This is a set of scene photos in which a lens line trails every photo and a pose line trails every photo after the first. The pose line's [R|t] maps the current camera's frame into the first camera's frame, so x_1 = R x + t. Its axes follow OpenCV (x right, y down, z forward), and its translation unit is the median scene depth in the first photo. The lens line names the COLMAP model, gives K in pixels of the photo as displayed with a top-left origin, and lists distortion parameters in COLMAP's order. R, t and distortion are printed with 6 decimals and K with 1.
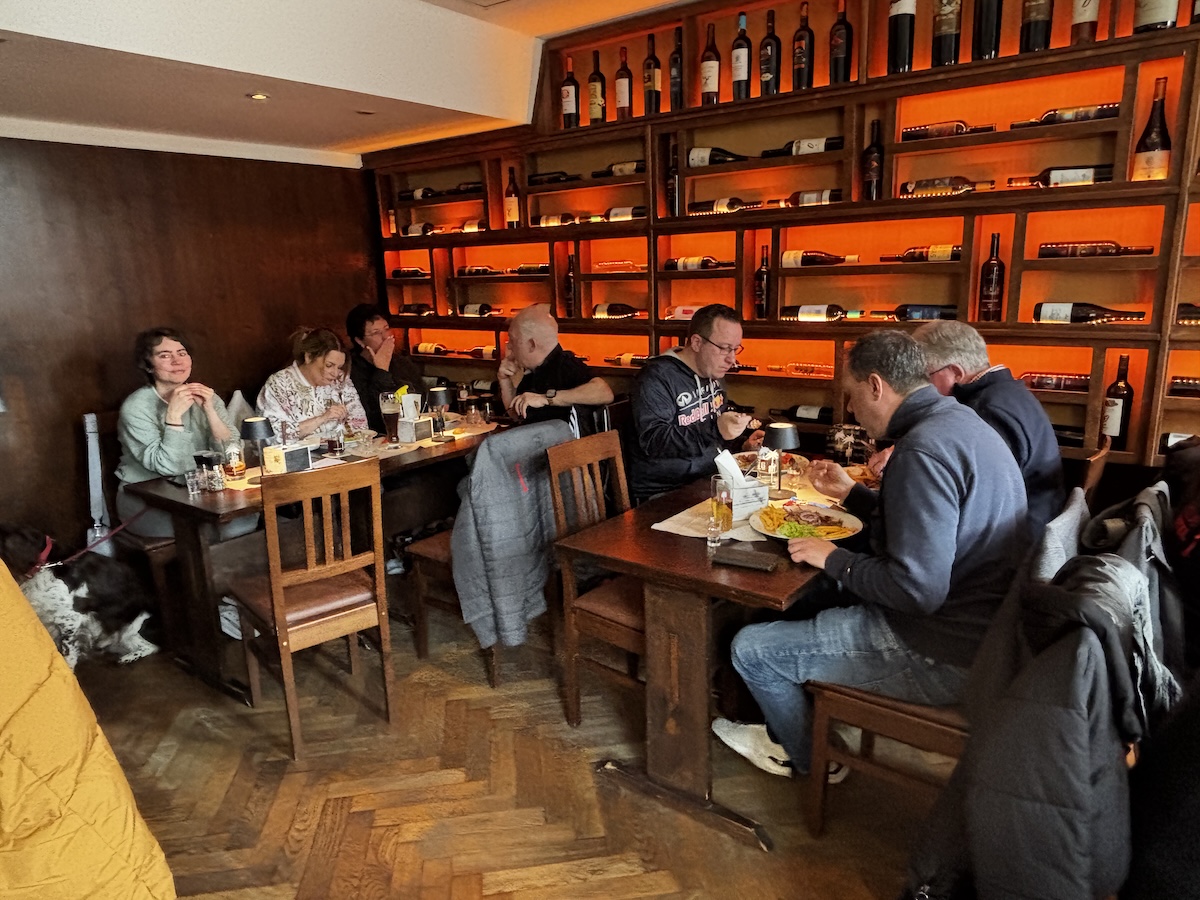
lens RADIAL K [[807.0, 0, 598.1], [0, 807.0, 452.5], [0, 0, 1]] dist [0.027700, -0.033747]
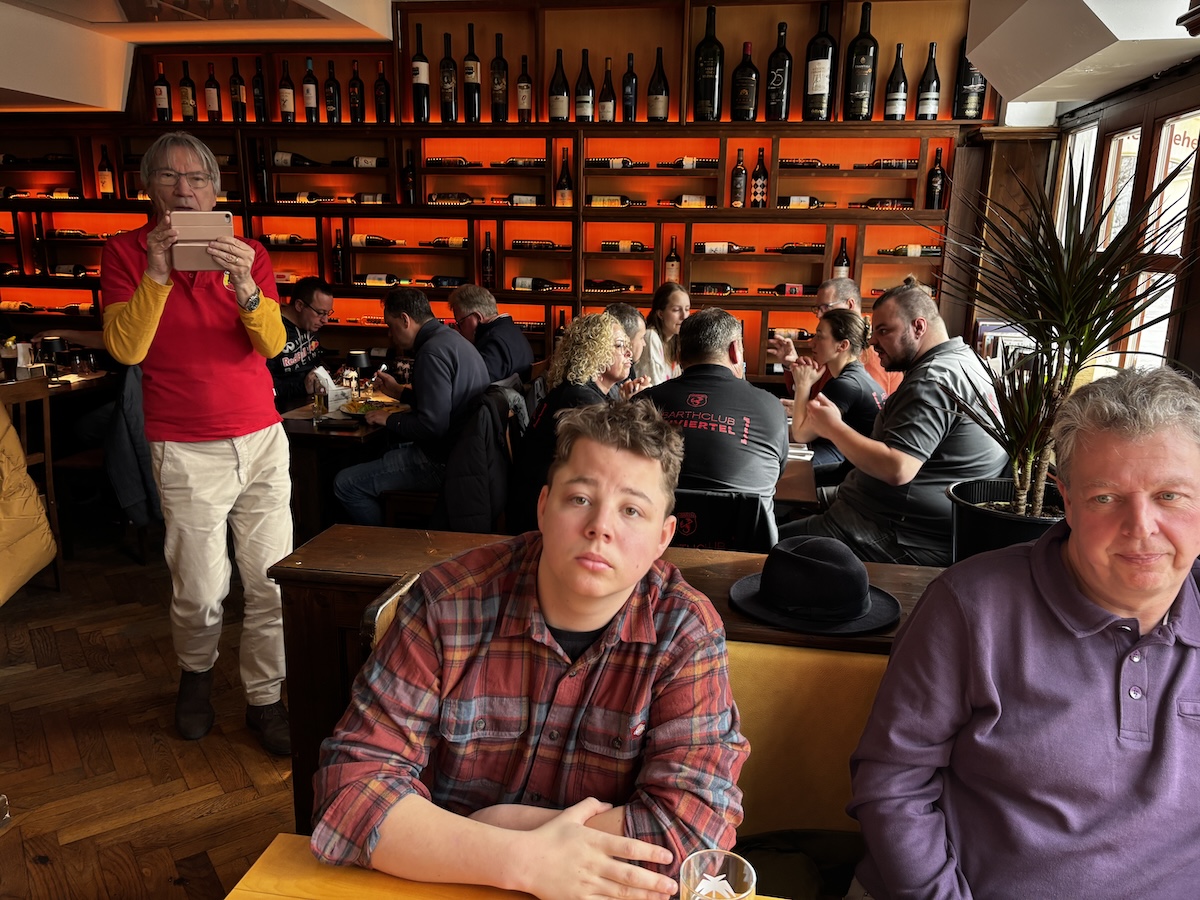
lens RADIAL K [[916.4, 0, 602.8], [0, 916.4, 453.8], [0, 0, 1]] dist [0.045083, -0.009786]
pose [[0.891624, -0.059462, 0.448854, -0.130556], [0.058135, 0.998168, 0.016751, 0.135506], [-0.449028, 0.011158, 0.893448, -0.654111]]
